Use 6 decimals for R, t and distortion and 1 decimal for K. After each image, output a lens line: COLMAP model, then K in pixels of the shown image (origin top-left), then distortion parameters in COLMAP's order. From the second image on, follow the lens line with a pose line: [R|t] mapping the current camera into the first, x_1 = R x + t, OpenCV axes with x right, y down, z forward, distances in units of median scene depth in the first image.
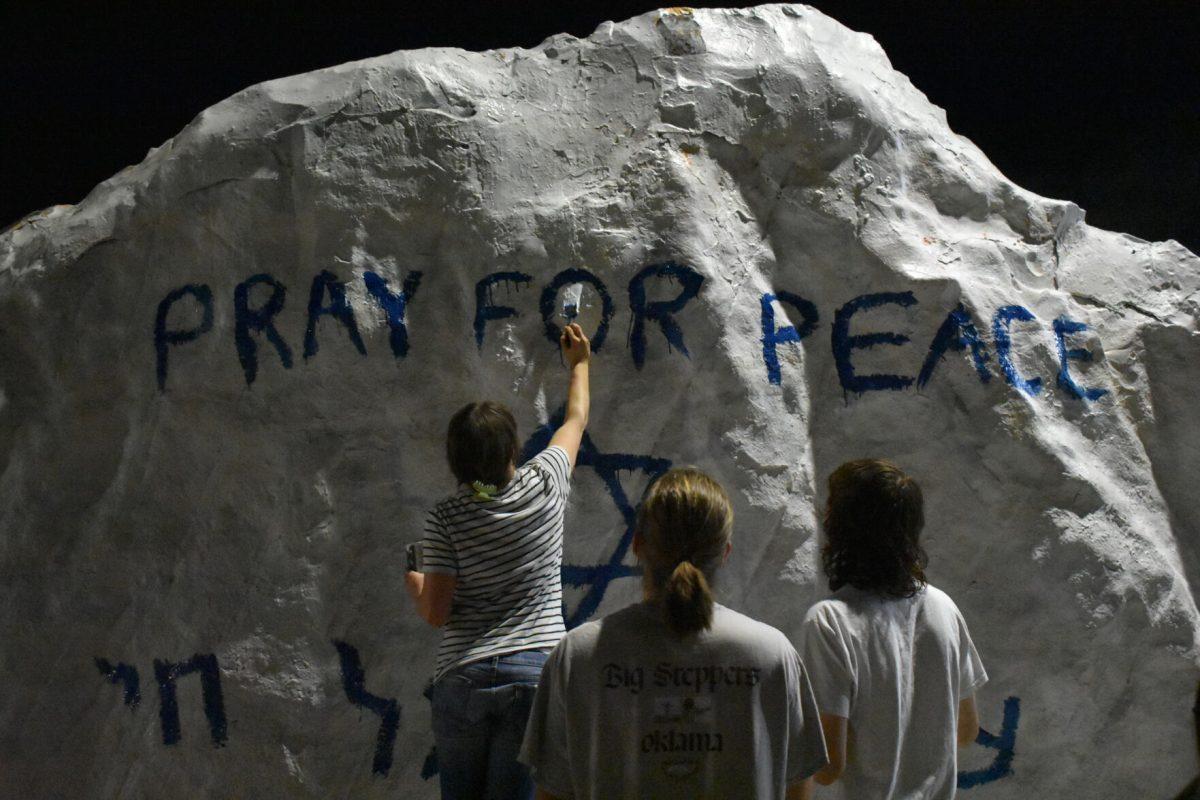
lens RADIAL K [[1573.3, 0, 607.5], [0, 1573.3, 396.8], [0, 0, 1]] dist [-0.009292, 0.000000]
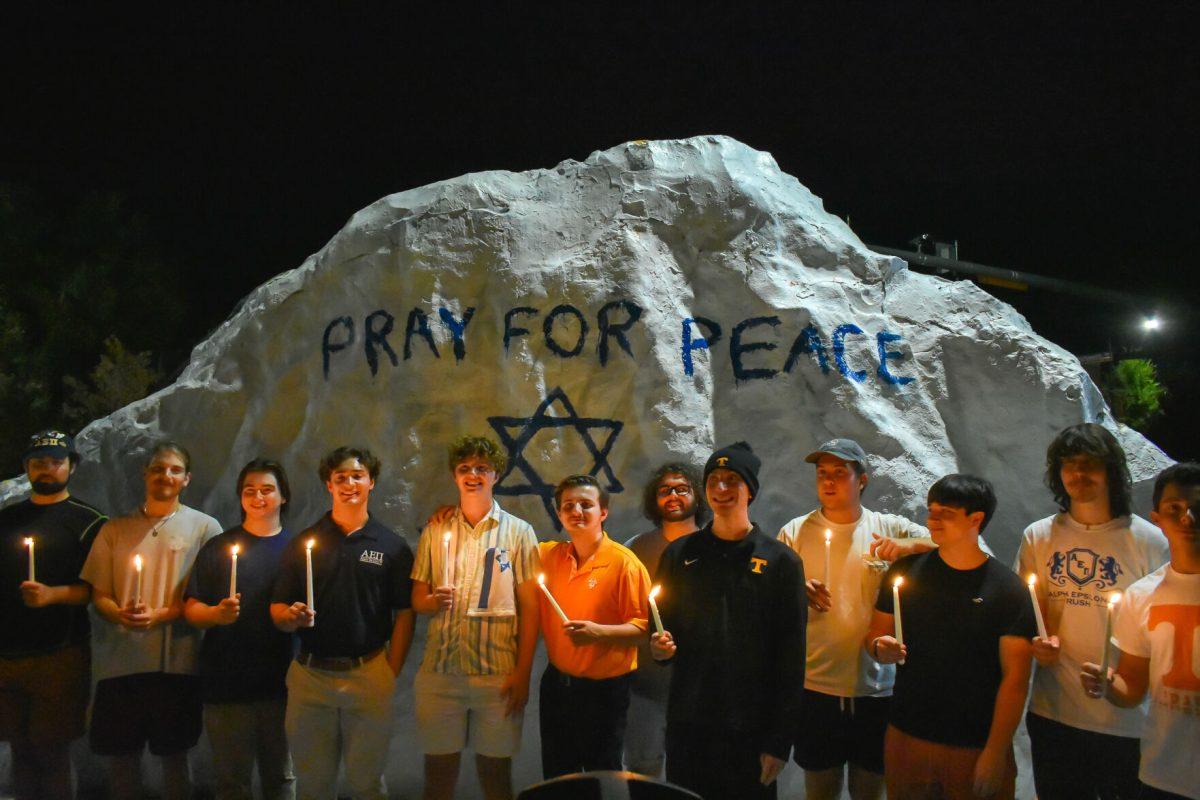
lens RADIAL K [[994.1, 0, 606.3], [0, 994.1, 393.0], [0, 0, 1]] dist [-0.017076, -0.000587]
pose [[0.987925, 0.001612, -0.154923, 0.179426], [0.001109, 0.999847, 0.017476, -0.007548], [0.154927, -0.017437, 0.987772, -0.014487]]
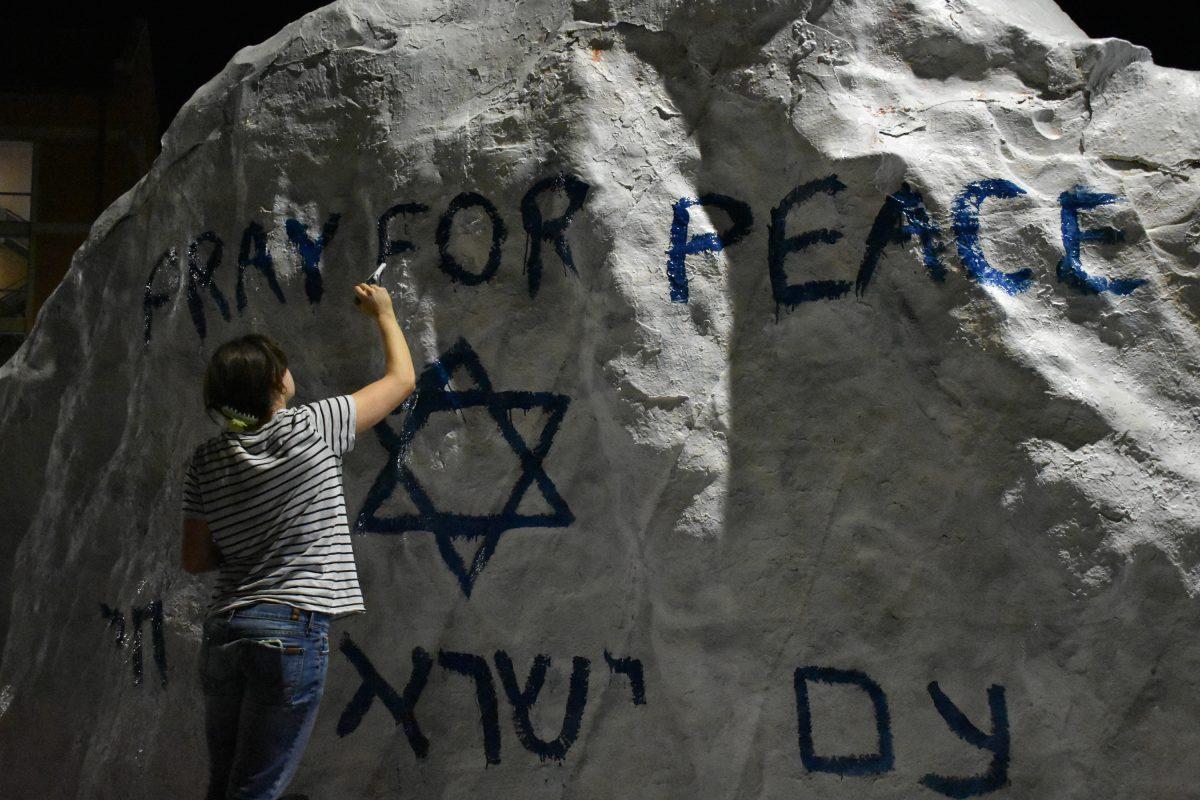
lens RADIAL K [[1432.0, 0, 609.3], [0, 1432.0, 395.8], [0, 0, 1]] dist [-0.020561, 0.000000]
pose [[0.874752, -0.044643, -0.482510, 0.442590], [0.044963, 0.998929, -0.010909, 0.049170], [0.482481, -0.012152, 0.875822, 0.301741]]
